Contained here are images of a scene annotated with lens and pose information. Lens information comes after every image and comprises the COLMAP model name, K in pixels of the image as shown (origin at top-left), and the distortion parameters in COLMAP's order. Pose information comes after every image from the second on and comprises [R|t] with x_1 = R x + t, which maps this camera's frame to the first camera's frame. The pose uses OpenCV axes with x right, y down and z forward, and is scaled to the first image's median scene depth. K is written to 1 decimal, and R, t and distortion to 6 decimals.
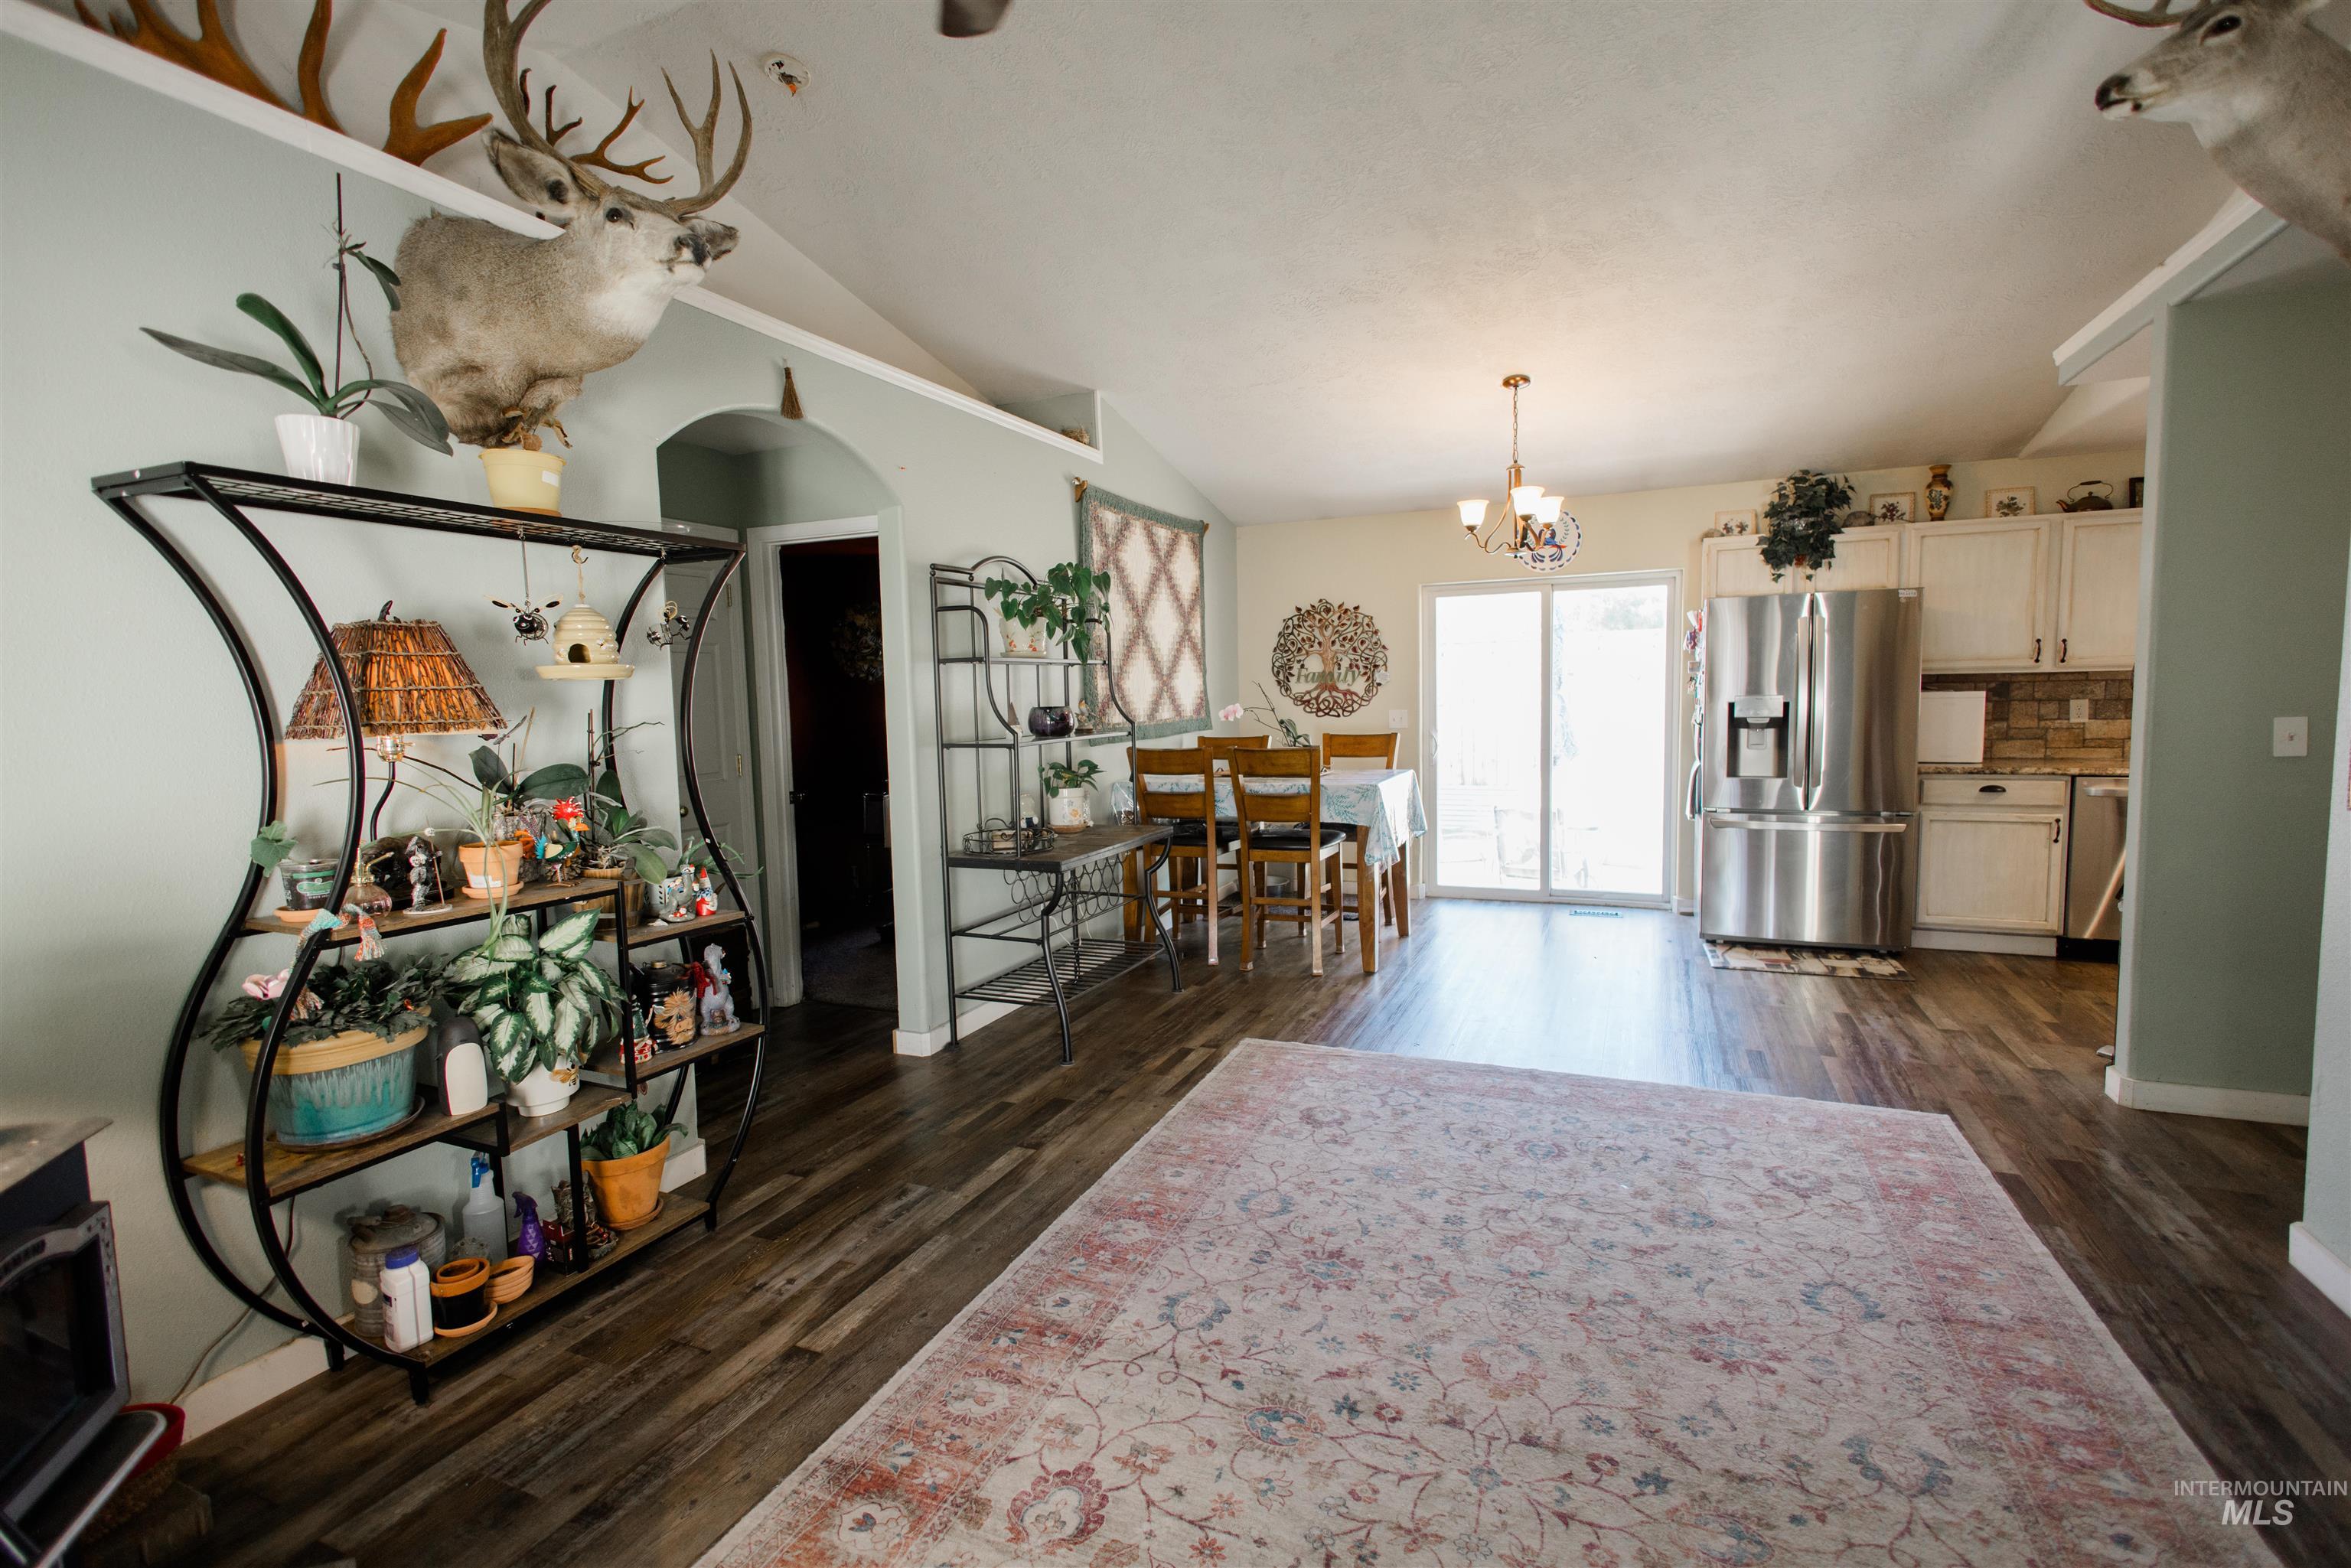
lens RADIAL K [[1070.2, 0, 1177.2], [0, 1070.2, 784.8], [0, 0, 1]] dist [0.011359, -0.006100]
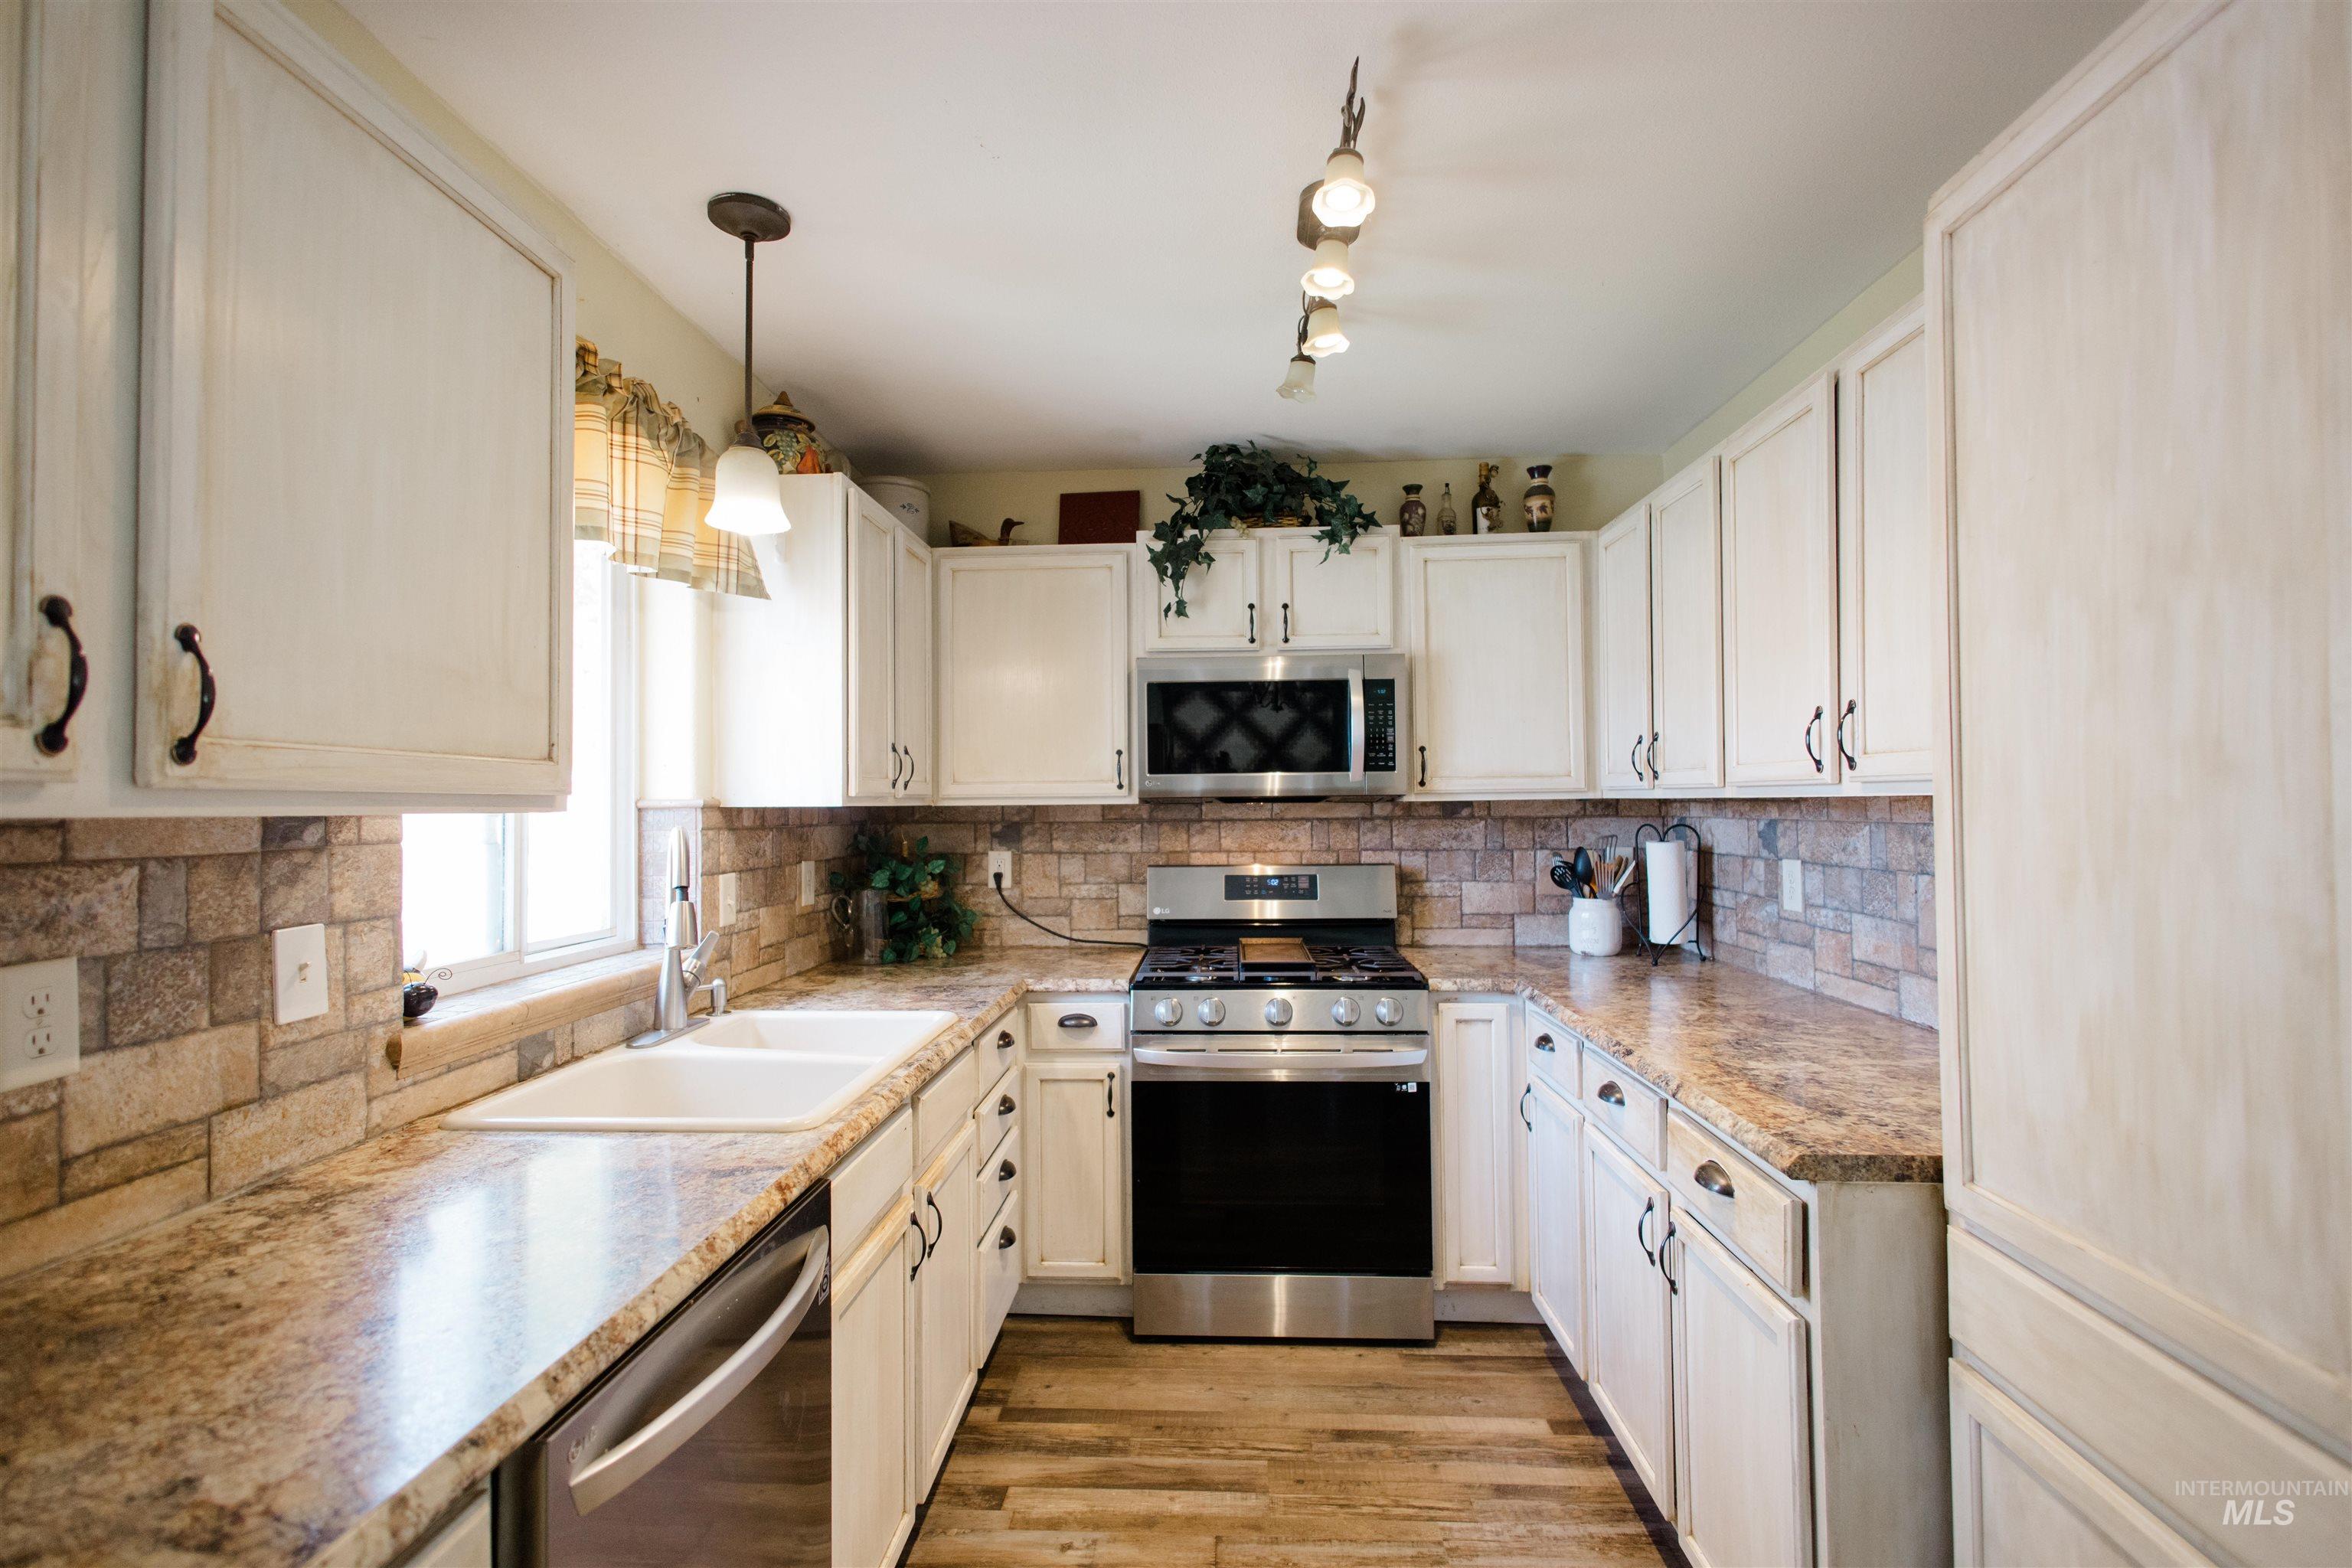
lens RADIAL K [[1102.3, 0, 1184.1], [0, 1102.3, 790.2], [0, 0, 1]] dist [0.014061, -0.006015]
pose [[-0.351145, 0.037117, 0.935585, 0.795379], [0.097997, 0.995183, -0.002701, -0.123129], [-0.931179, 0.090736, -0.353091, 1.204448]]
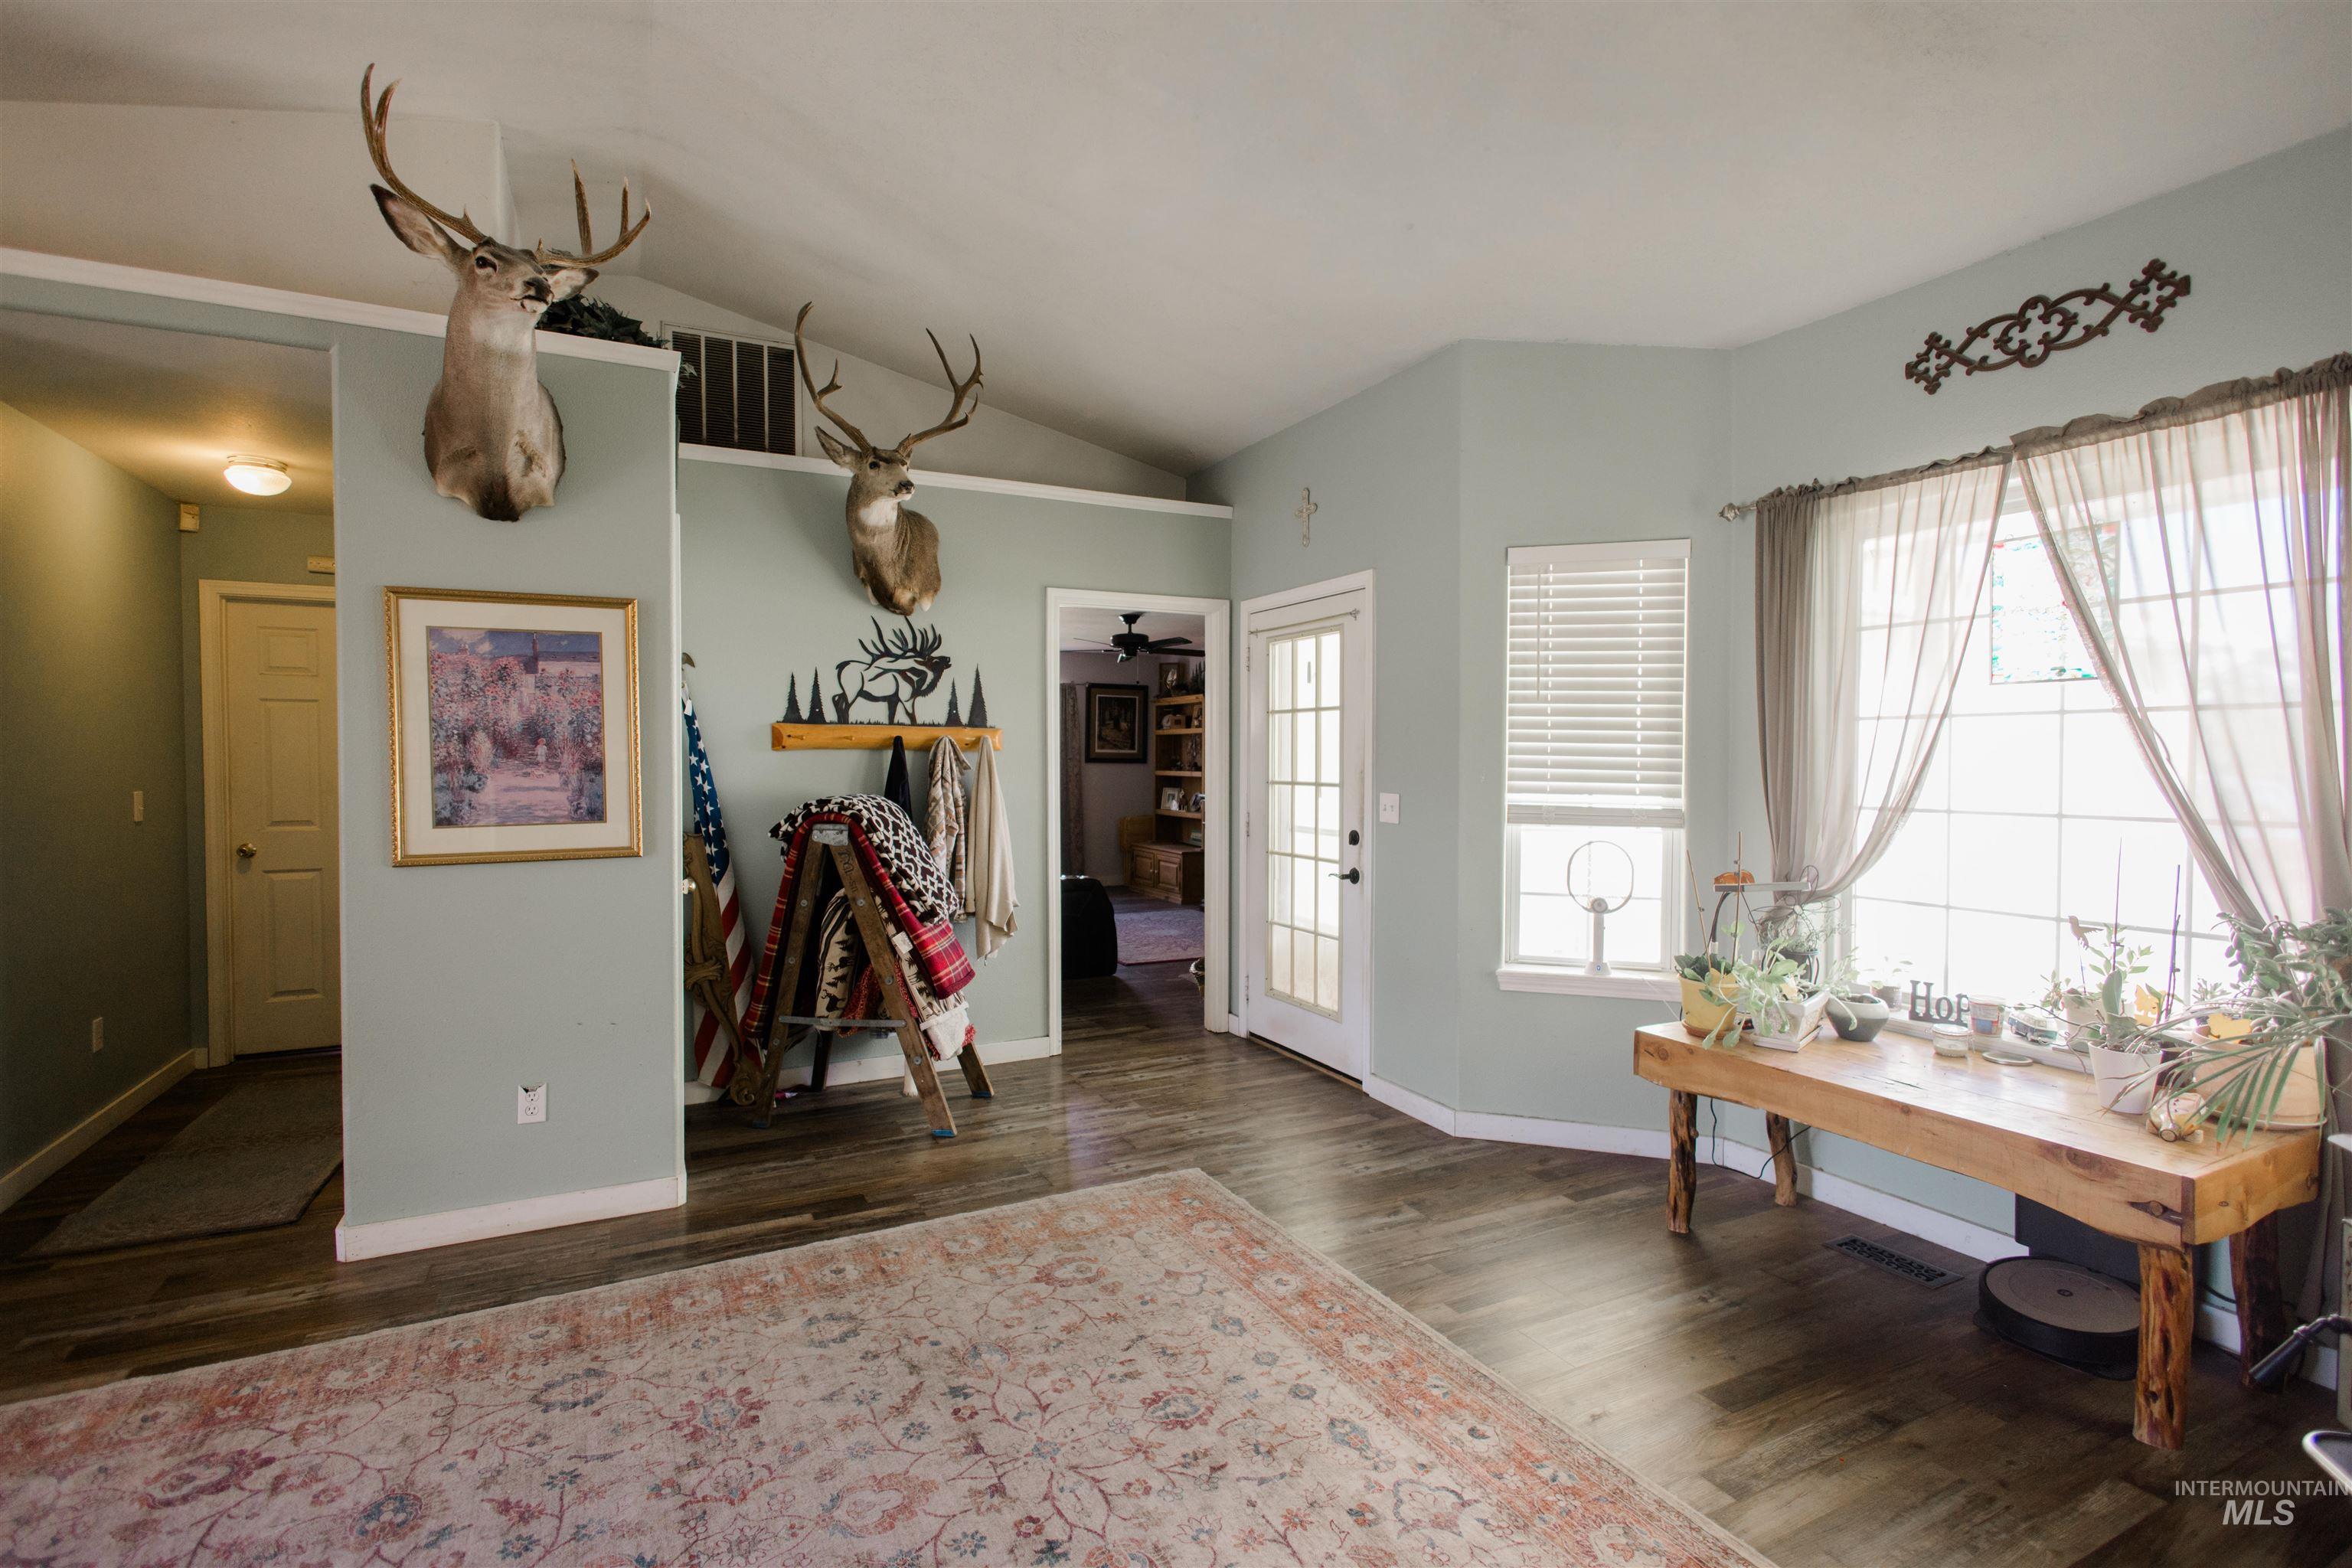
lens RADIAL K [[1089.4, 0, 1176.0], [0, 1089.4, 784.0], [0, 0, 1]] dist [0.011821, -0.006173]
pose [[-0.770026, 0.005606, 0.637988, -0.262698], [0.072273, 0.994291, 0.078493, -0.062609], [-0.633906, 0.106551, -0.766035, 0.809107]]
